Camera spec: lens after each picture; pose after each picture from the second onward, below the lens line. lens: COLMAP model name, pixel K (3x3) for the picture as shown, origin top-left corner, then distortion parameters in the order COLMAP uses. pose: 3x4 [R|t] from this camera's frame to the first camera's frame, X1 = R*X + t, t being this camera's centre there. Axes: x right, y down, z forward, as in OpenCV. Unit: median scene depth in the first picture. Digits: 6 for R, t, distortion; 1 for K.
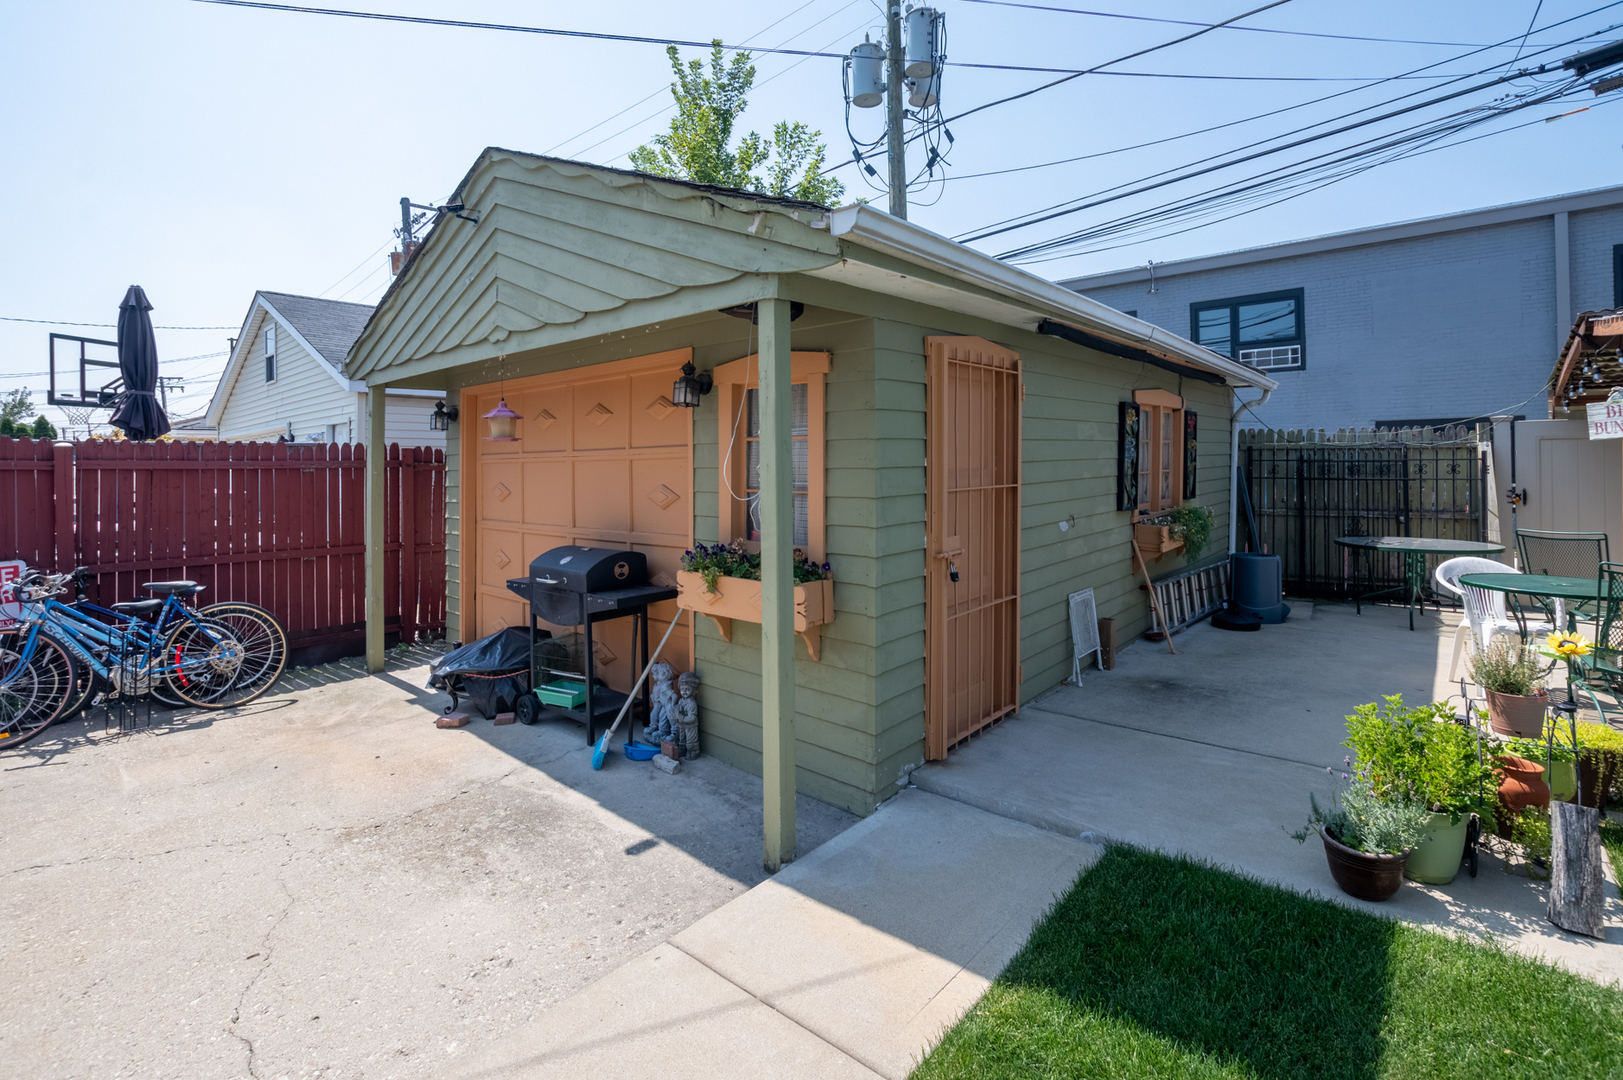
lens RADIAL K [[761.4, 0, 809.3], [0, 761.4, 460.4], [0, 0, 1]] dist [-0.029864, 0.000305]
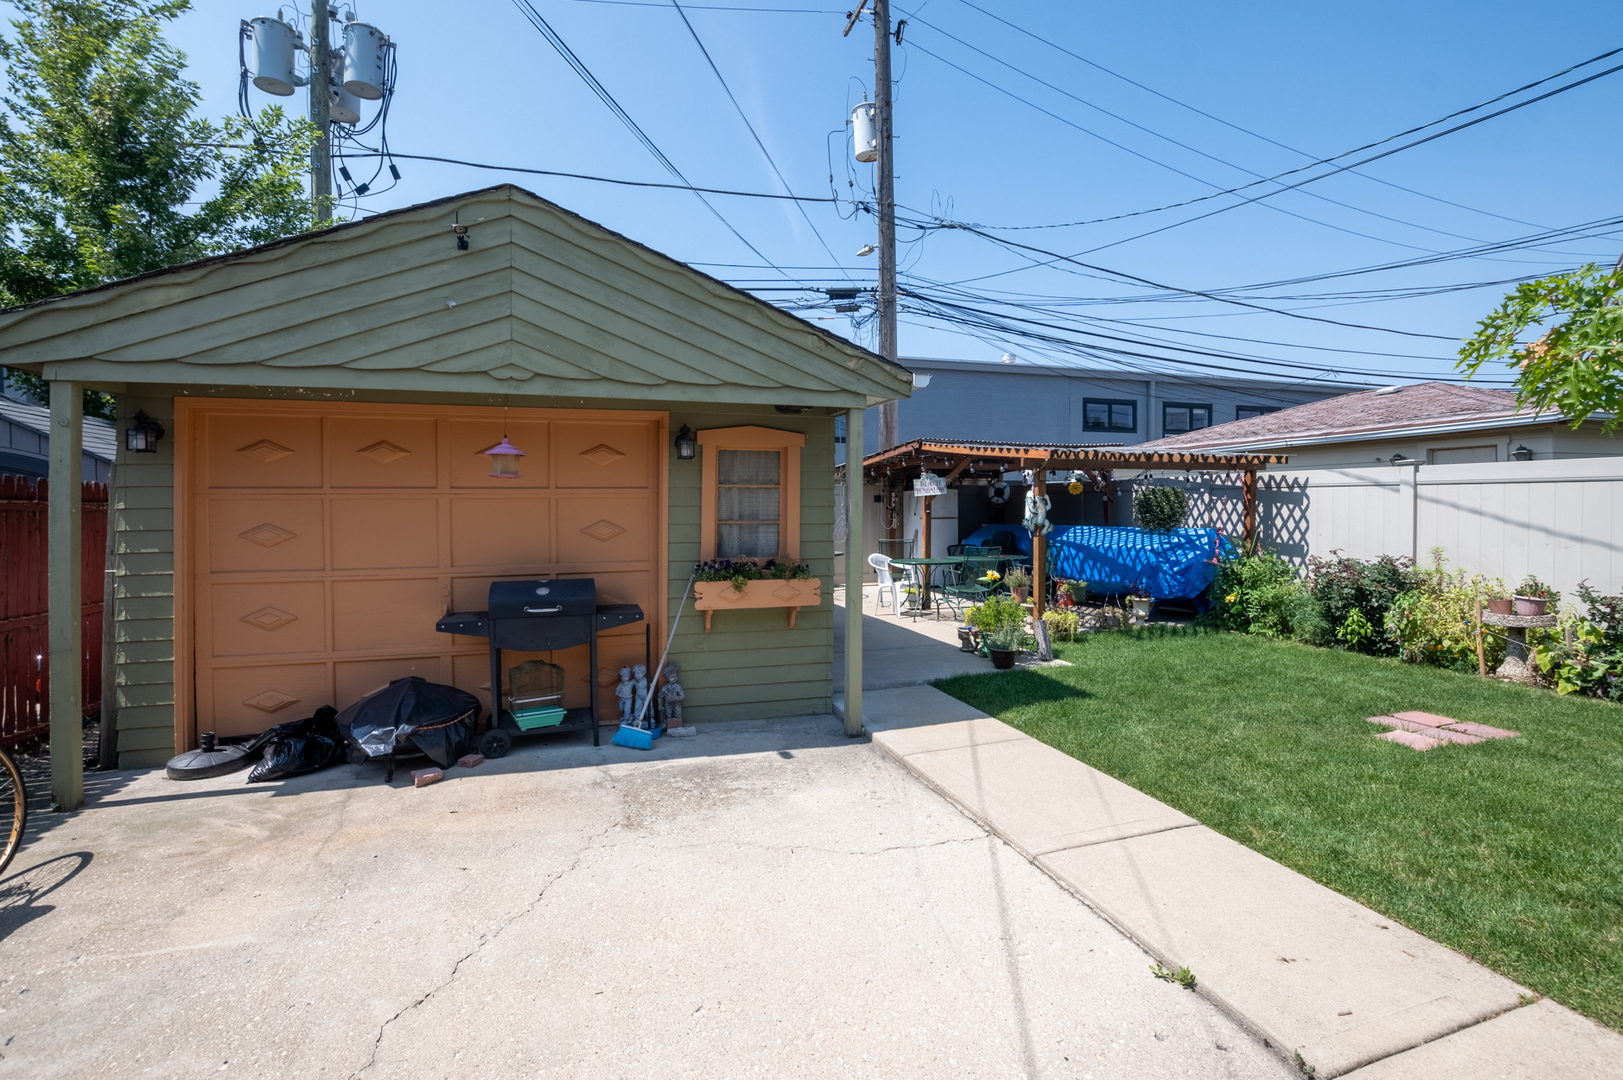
lens RADIAL K [[729.5, 0, 817.4], [0, 729.5, 525.7], [0, 0, 1]] dist [-0.015419, 0.000377]
pose [[0.517207, -0.011676, 0.855781, -1.186096], [-0.005923, 0.999834, 0.017221, 0.023174], [-0.855840, -0.013976, 0.517052, 0.164008]]
